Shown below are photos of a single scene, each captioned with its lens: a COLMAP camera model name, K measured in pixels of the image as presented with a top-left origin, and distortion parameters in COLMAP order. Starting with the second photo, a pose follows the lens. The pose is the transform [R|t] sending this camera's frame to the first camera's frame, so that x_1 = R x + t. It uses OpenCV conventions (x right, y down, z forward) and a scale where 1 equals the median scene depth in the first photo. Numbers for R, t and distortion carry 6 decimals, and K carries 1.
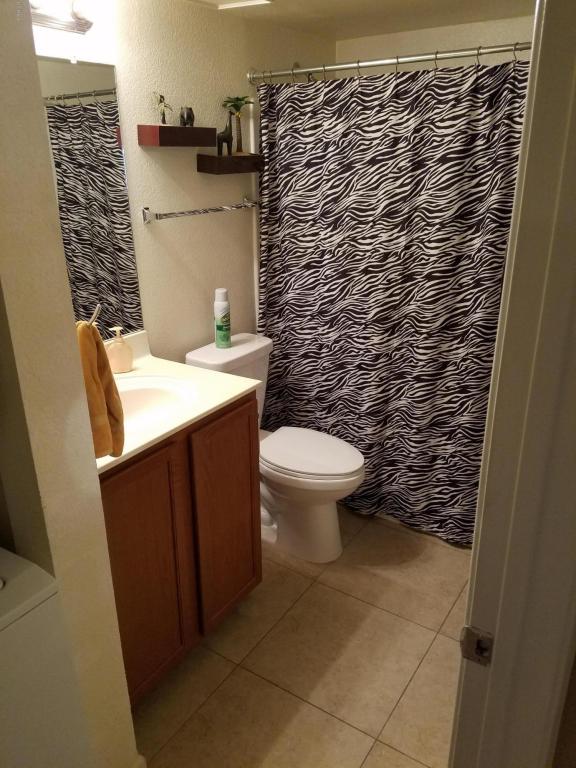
lens RADIAL K [[585.2, 0, 283.5], [0, 585.2, 370.3], [0, 0, 1]] dist [0.145362, -0.230167]
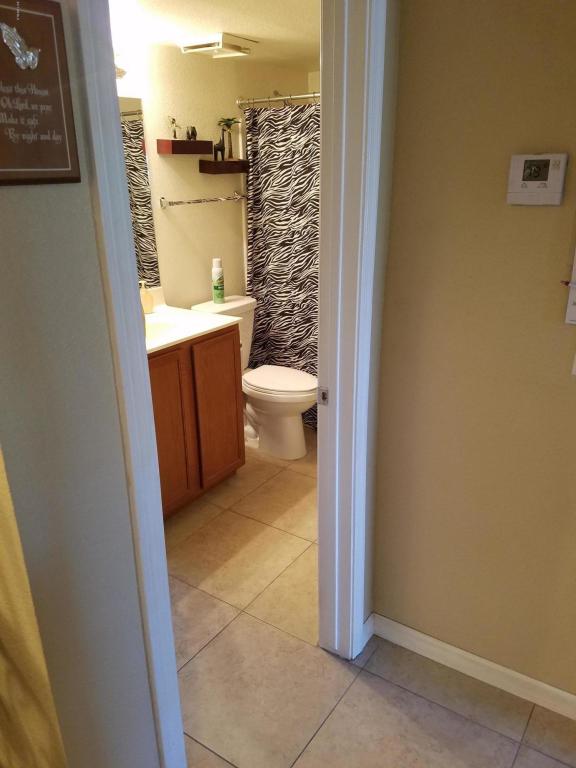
lens RADIAL K [[606.8, 0, 291.3], [0, 606.8, 396.7], [0, 0, 1]] dist [0.096770, -0.139067]
pose [[0.999856, 0.003380, -0.016629, 0.090636], [-0.003121, 0.999874, 0.015539, 0.158214], [0.016680, -0.015485, 0.999741, -0.416111]]
